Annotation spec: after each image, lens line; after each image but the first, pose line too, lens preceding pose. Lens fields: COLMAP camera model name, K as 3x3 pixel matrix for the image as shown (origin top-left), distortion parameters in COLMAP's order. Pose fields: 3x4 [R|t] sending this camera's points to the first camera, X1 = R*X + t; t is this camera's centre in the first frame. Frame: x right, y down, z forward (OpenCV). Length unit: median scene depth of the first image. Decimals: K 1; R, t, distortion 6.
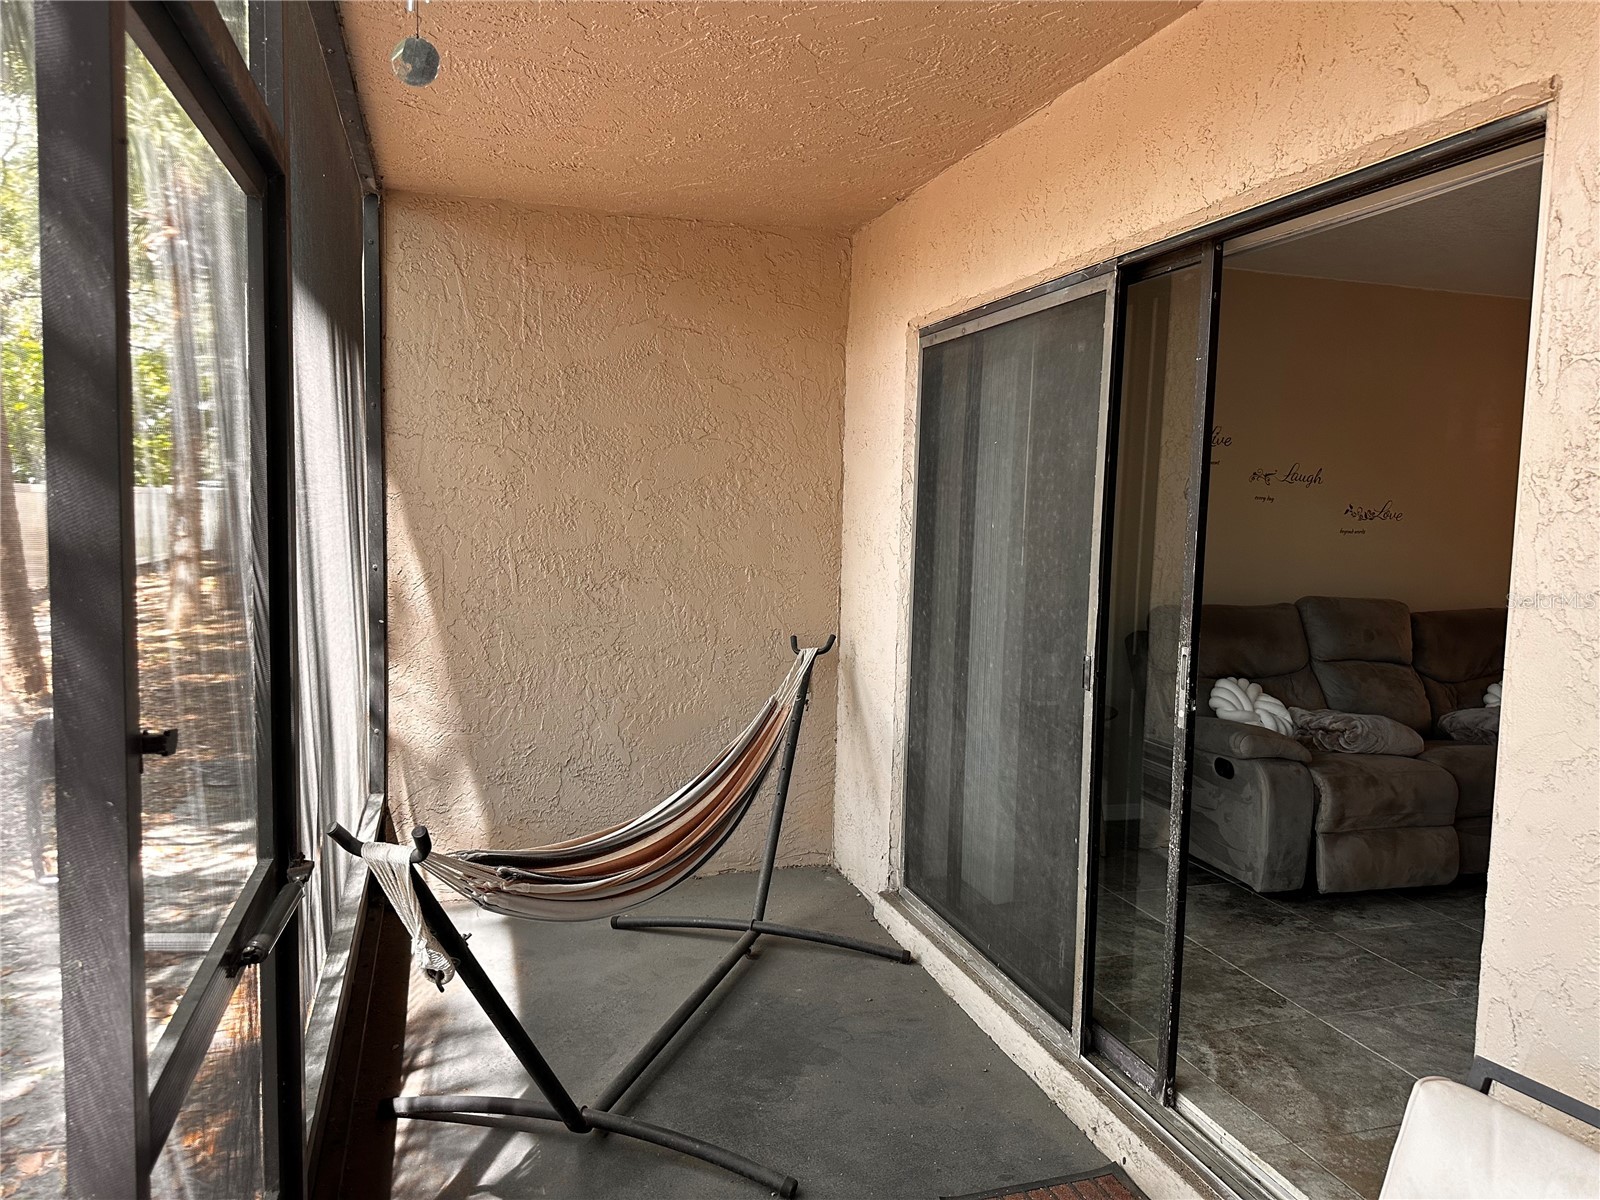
lens RADIAL K [[1136.4, 0, 791.9], [0, 1136.4, 595.5], [0, 0, 1]] dist [0.063955, -0.089489]
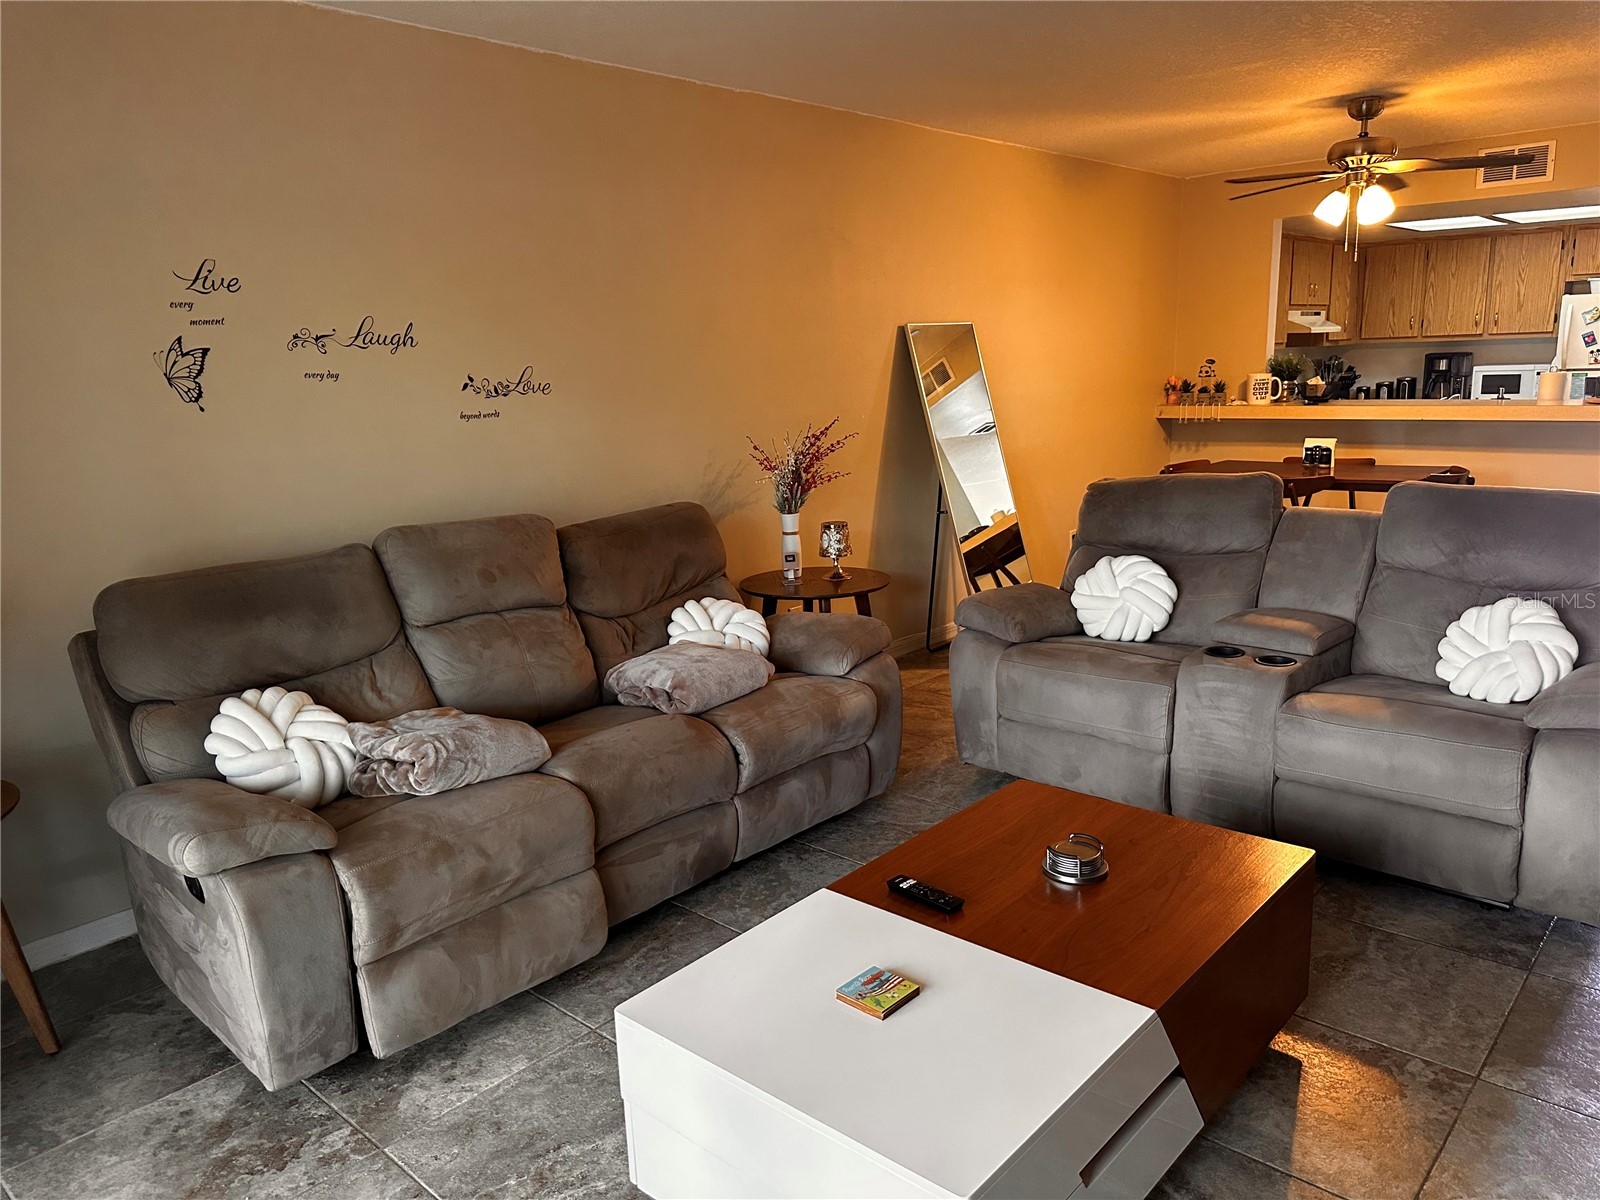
lens RADIAL K [[1136.4, 0, 802.8], [0, 1136.4, 599.0], [0, 0, 1]] dist [0.063955, -0.089489]
pose [[0.854117, -0.164020, 0.493541, 0.372745], [0.102902, 0.983503, 0.148769, -0.036724], [-0.509800, -0.076279, 0.856905, 0.380789]]
